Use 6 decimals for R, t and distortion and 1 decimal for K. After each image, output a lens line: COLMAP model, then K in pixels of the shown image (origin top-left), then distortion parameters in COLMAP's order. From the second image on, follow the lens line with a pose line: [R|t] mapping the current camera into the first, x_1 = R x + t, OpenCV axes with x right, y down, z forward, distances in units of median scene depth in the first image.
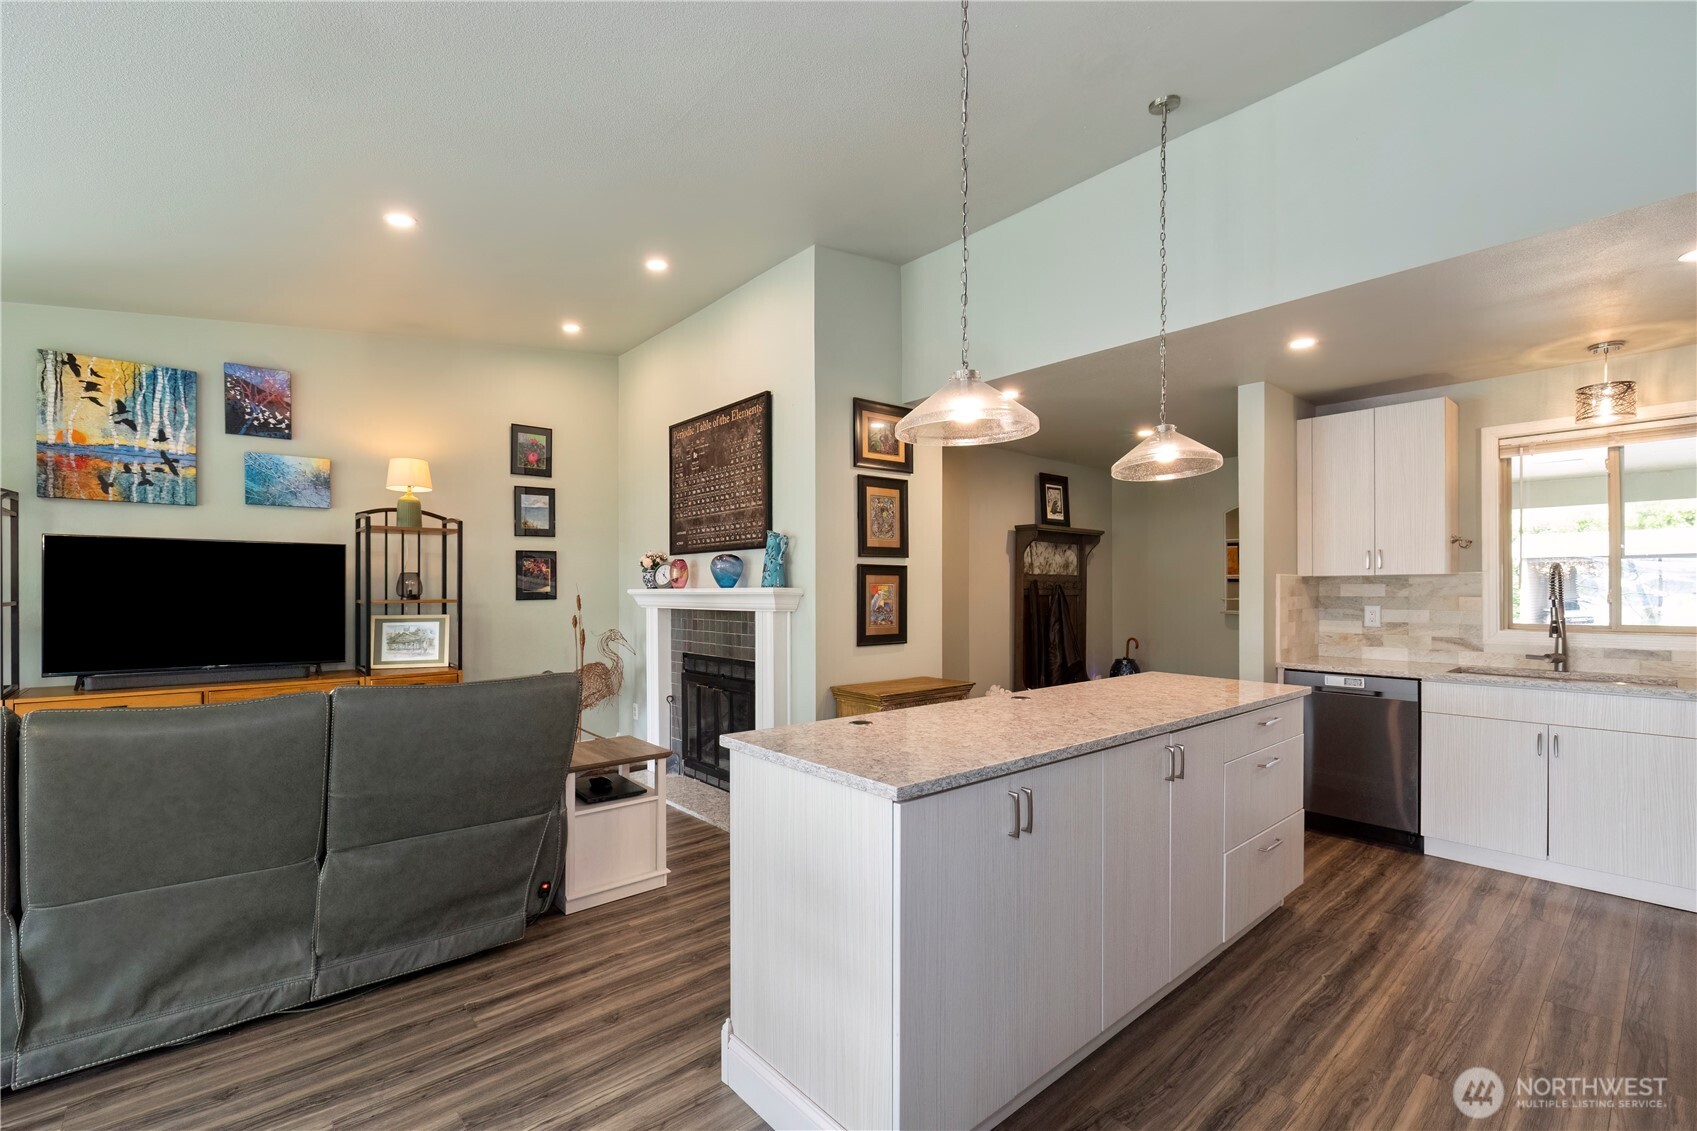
lens RADIAL K [[728.7, 0, 867.1], [0, 728.7, 595.1], [0, 0, 1]] dist [-0.001511, -0.000393]
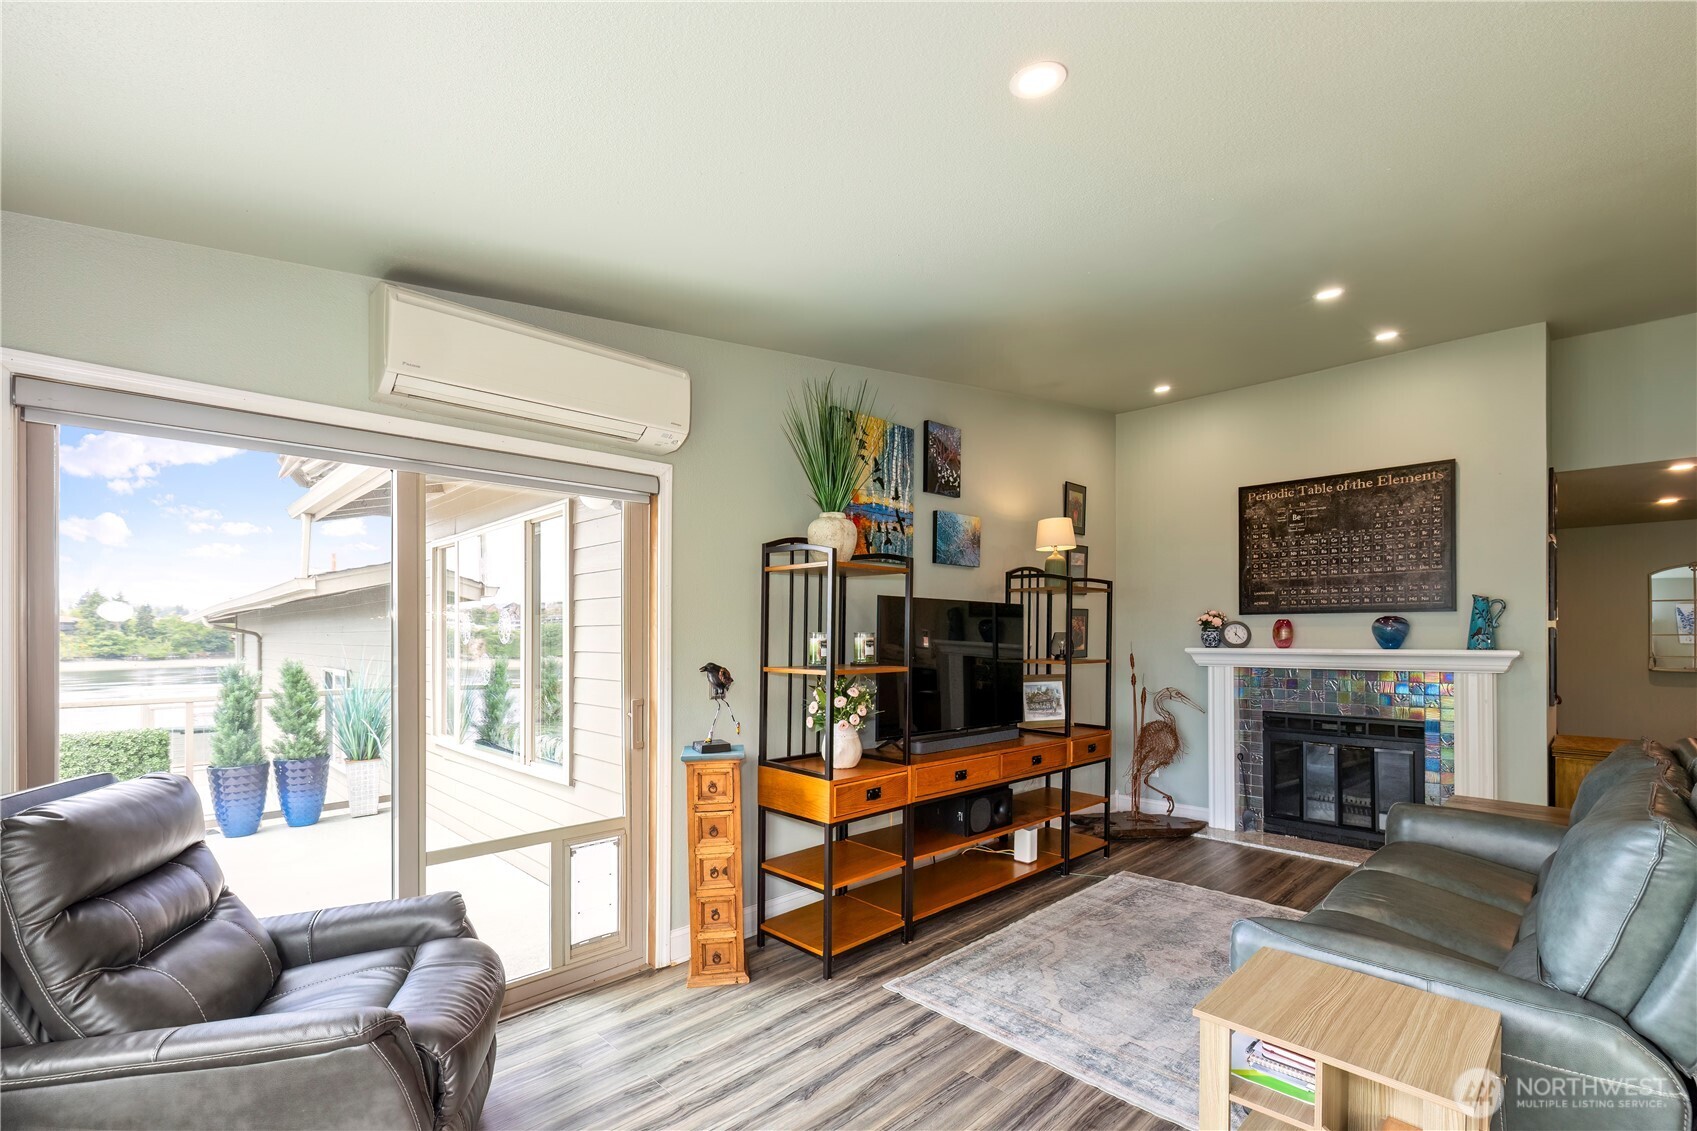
lens RADIAL K [[750.3, 0, 878.6], [0, 750.3, 636.1], [0, 0, 1]] dist [-0.001337, -0.000288]
pose [[0.998288, 0.003972, 0.058347, -0.927818], [-0.003464, 0.999955, -0.008802, -0.015631], [-0.058379, 0.008585, 0.998258, -0.010879]]
